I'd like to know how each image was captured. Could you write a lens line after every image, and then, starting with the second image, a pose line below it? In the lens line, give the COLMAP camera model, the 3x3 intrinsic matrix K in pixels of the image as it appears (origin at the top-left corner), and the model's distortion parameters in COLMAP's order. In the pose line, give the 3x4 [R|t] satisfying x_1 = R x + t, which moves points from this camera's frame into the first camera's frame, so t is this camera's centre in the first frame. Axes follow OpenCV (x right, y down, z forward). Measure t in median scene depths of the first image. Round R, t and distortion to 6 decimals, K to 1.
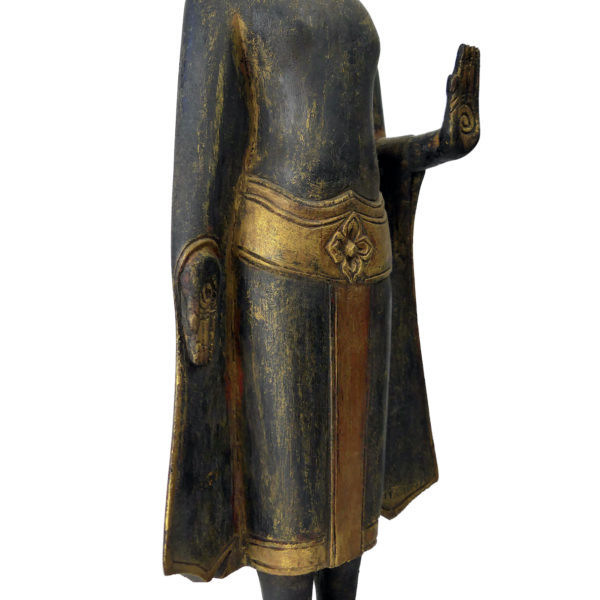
lens RADIAL K [[974.0, 0, 300.0], [0, 974.0, 300.0], [0, 0, 1]] dist [-0.018931, 0.167469]
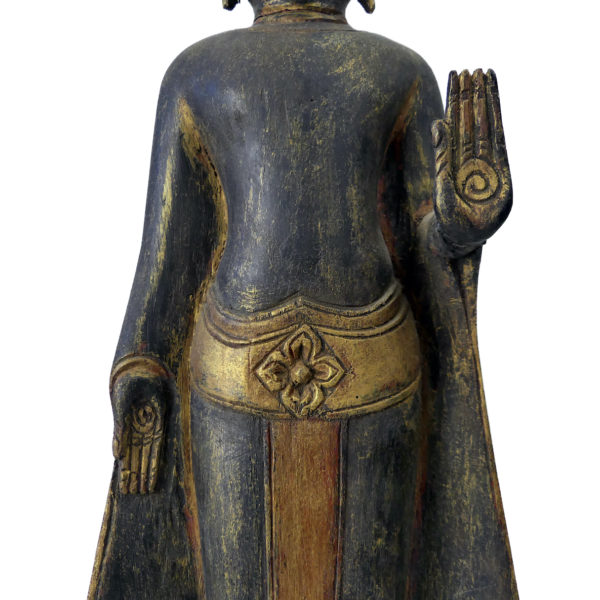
lens RADIAL K [[974.0, 0, 300.0], [0, 974.0, 300.0], [0, 0, 1]] dist [-0.018931, 0.167469]
pose [[0.571966, 0.013153, -0.820172, 0.691093], [-0.010547, 0.999907, 0.008680, -0.118415], [0.820210, 0.003686, 0.572051, 0.566987]]
